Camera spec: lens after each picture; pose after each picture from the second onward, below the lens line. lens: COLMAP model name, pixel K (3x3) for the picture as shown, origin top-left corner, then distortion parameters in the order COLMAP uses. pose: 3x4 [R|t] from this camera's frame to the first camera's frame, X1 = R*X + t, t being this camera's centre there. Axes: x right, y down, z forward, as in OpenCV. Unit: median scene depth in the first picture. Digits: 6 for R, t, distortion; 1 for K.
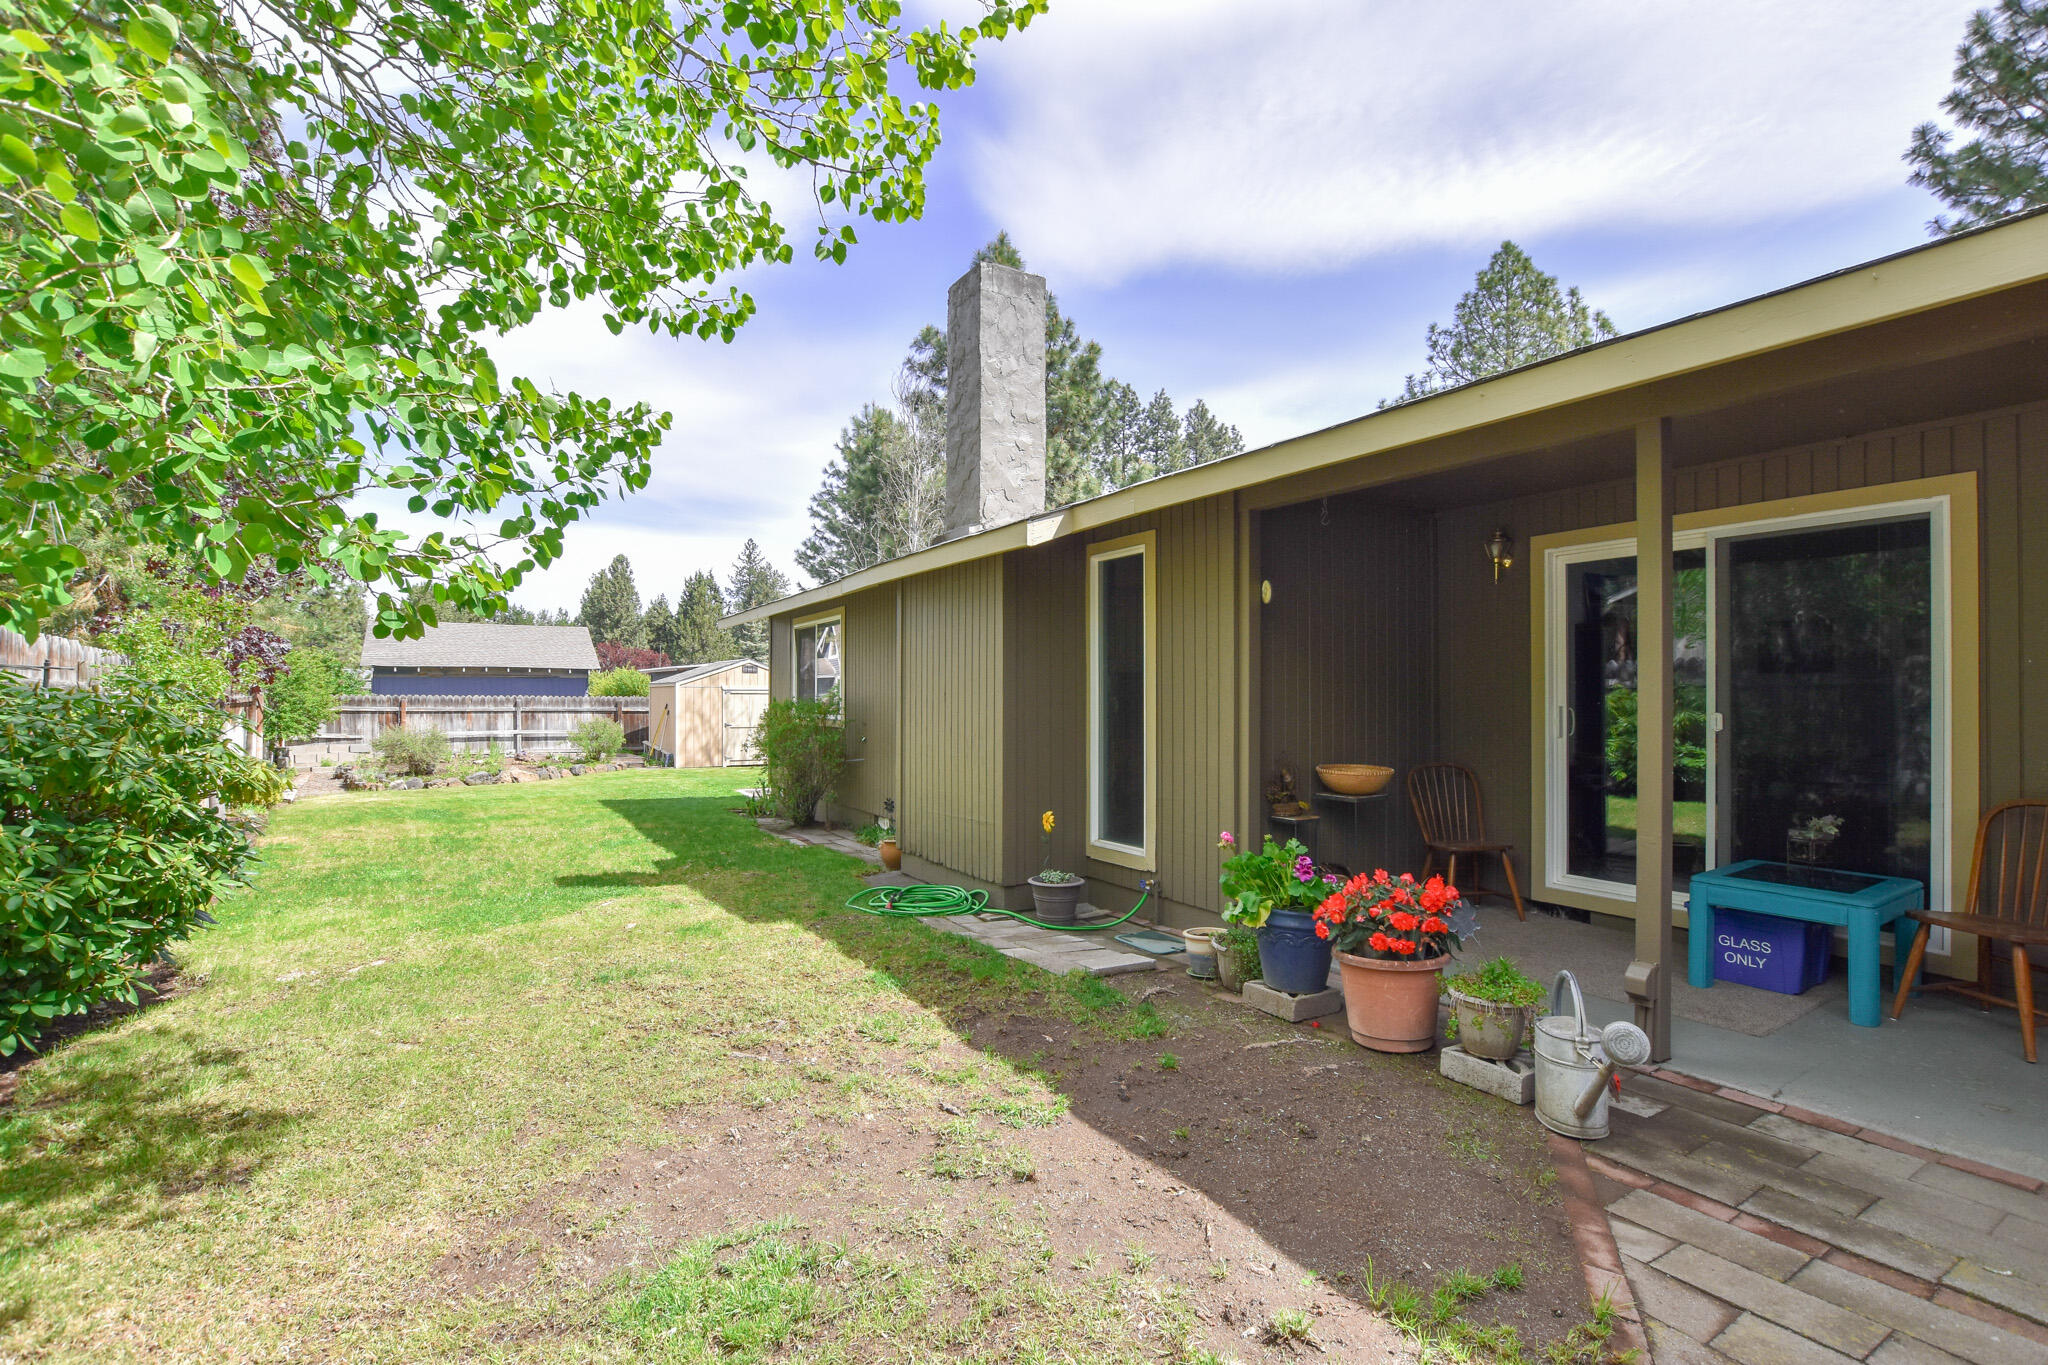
lens RADIAL K [[911.2, 0, 1016.5], [0, 911.2, 697.1], [0, 0, 1]] dist [-0.031598, 0.003395]
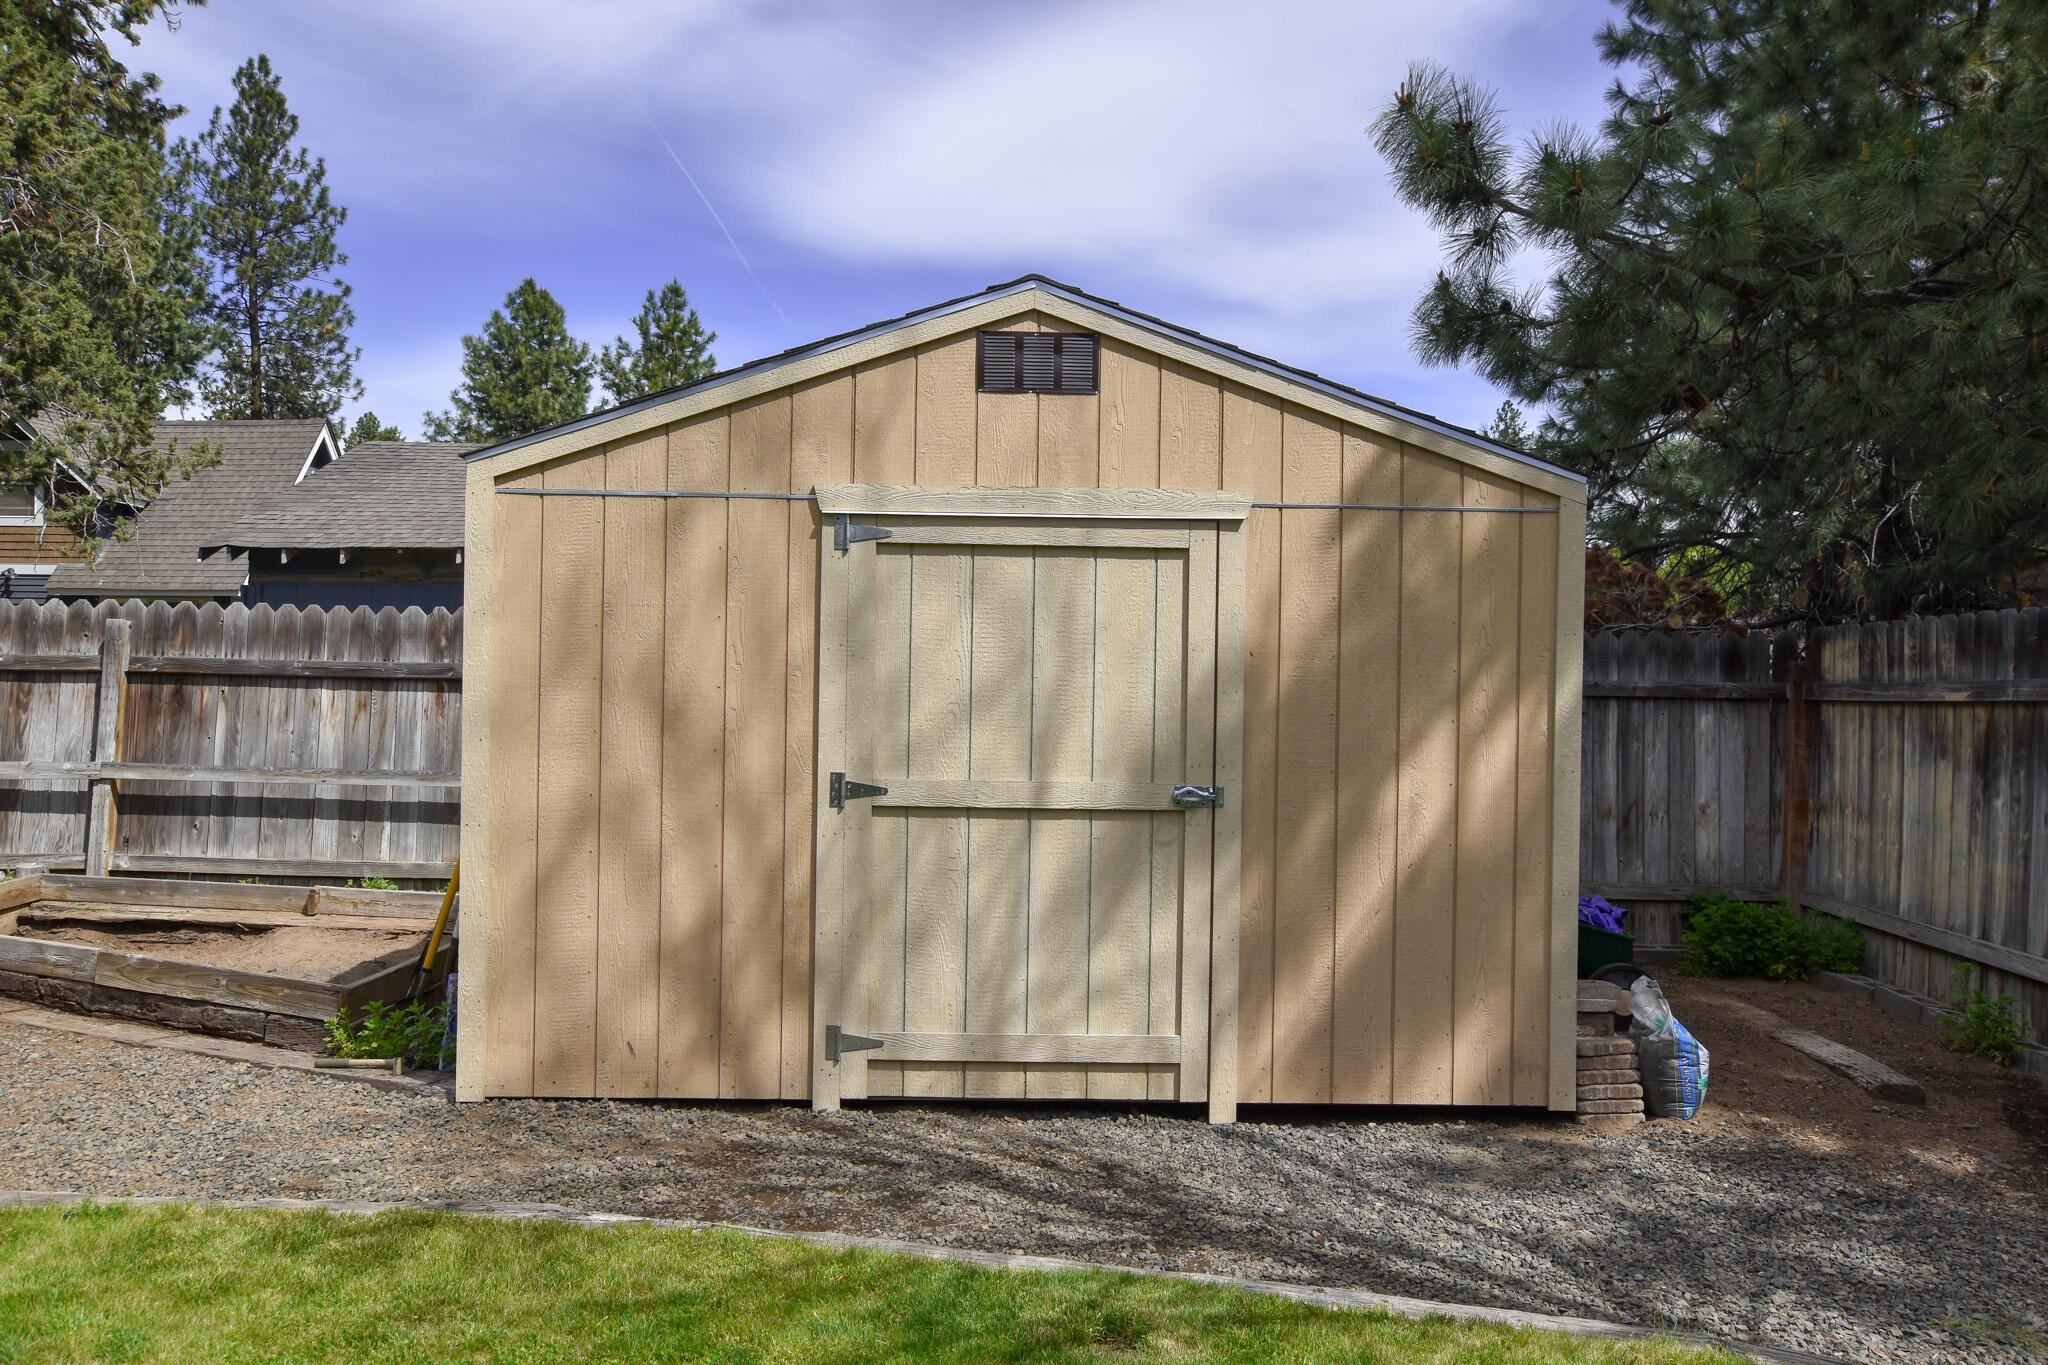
lens RADIAL K [[1475.3, 0, 1023.6], [0, 1475.3, 696.1], [0, 0, 1]] dist [-0.000705, 0.002591]
pose [[0.821449, 0.015747, -0.570064, -0.177235], [-0.014075, 0.999874, 0.007337, 0.015589], [0.570108, 0.001997, 0.821568, 0.833706]]
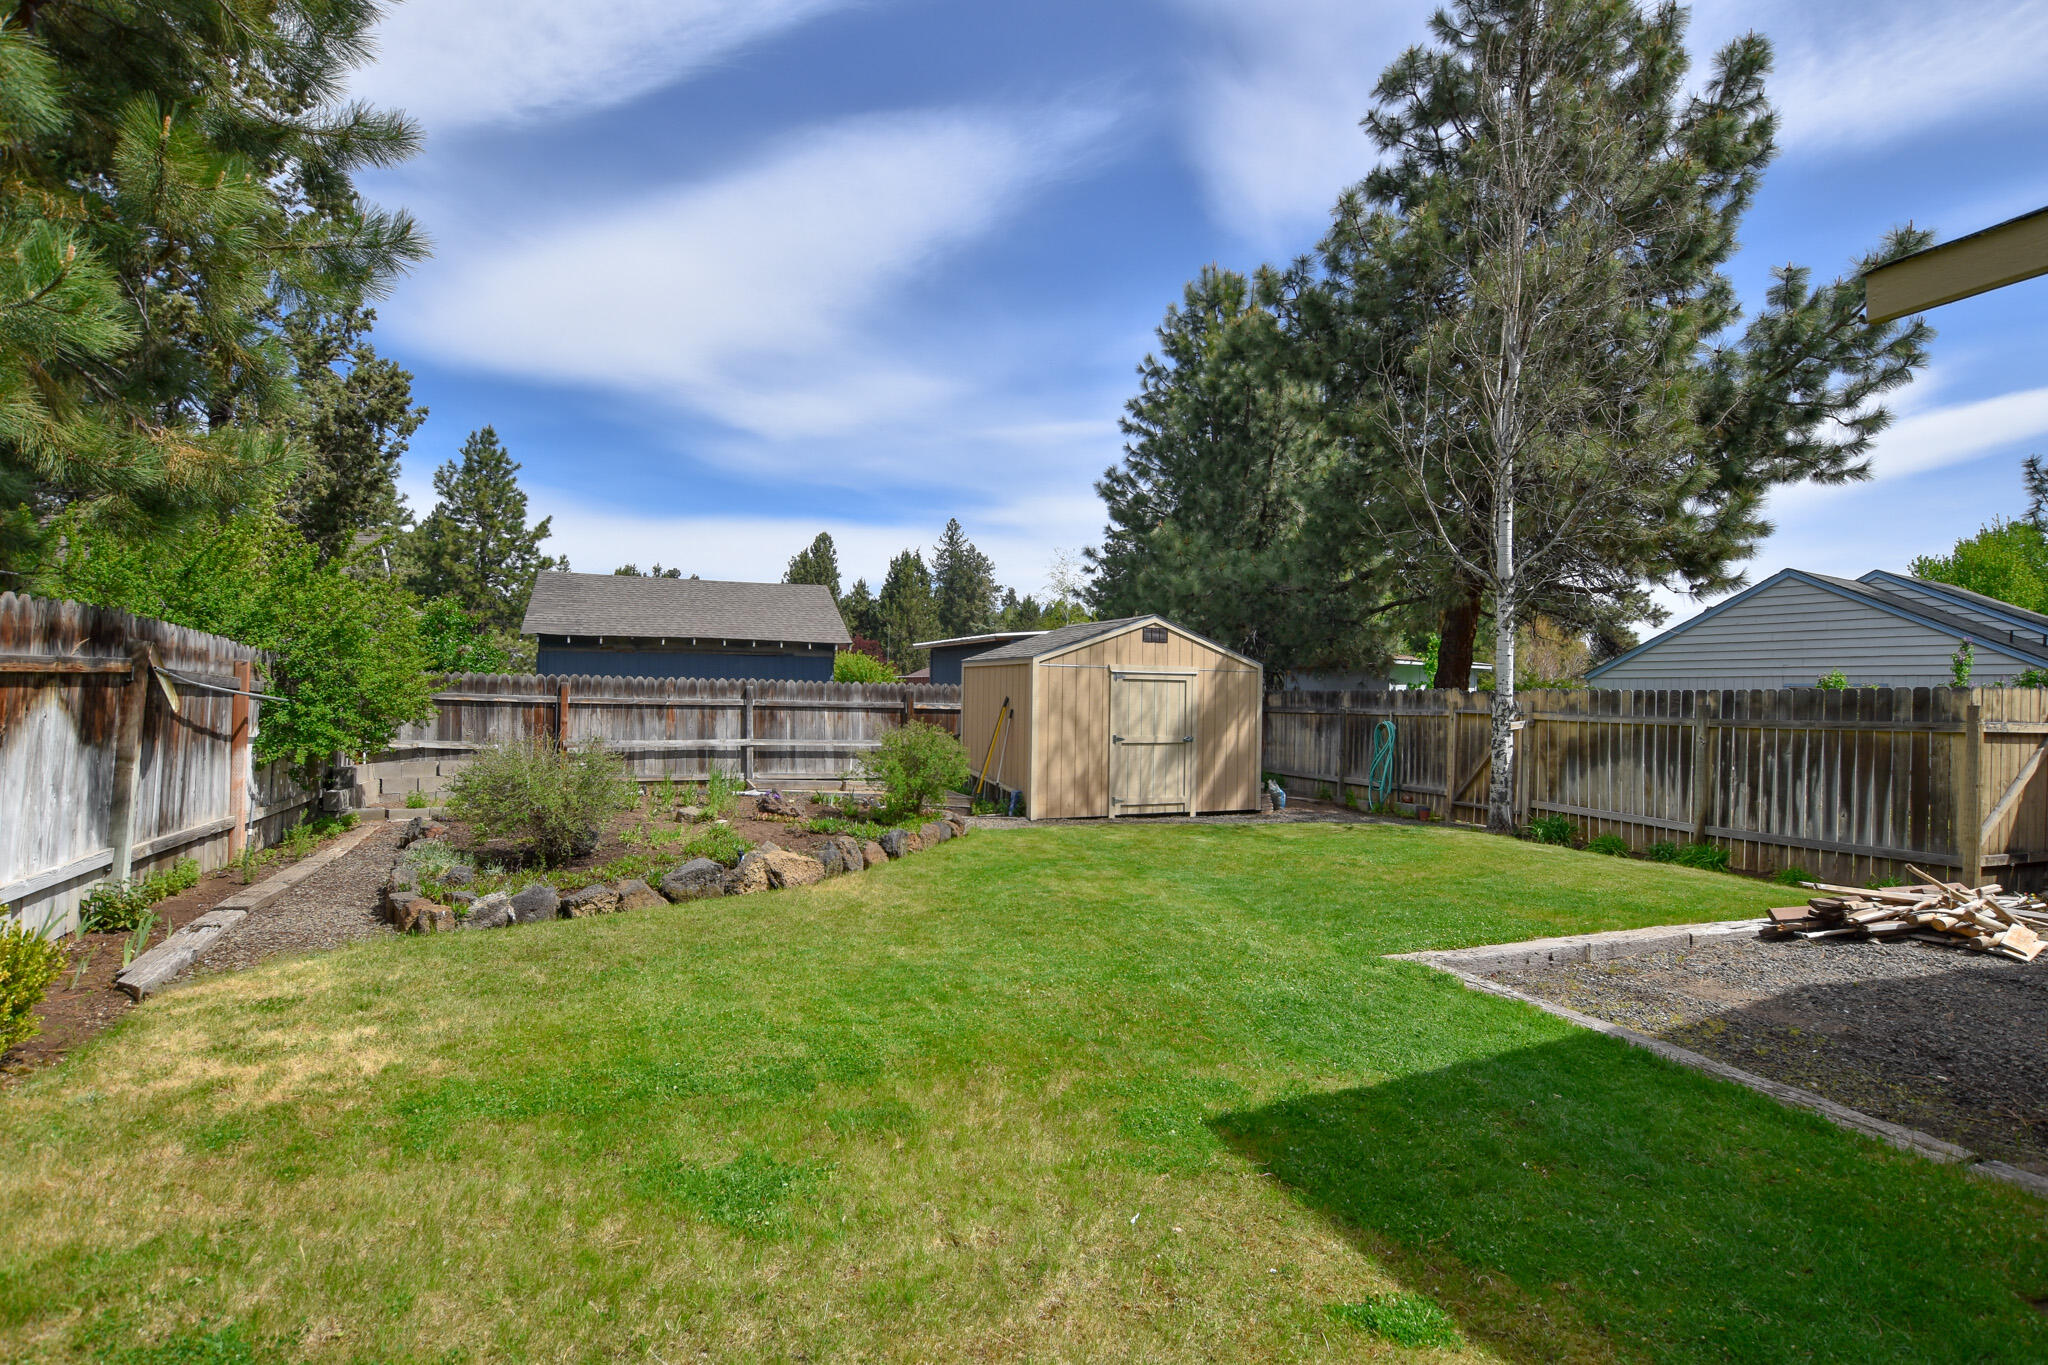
lens RADIAL K [[976.0, 0, 1019.3], [0, 976.0, 687.0], [0, 0, 1]] dist [-0.027428, 0.000454]
pose [[0.980121, 0.012754, -0.197991, -0.260469], [-0.014261, 0.999879, -0.006185, 0.004754], [0.197888, 0.008886, 0.980184, 0.425662]]
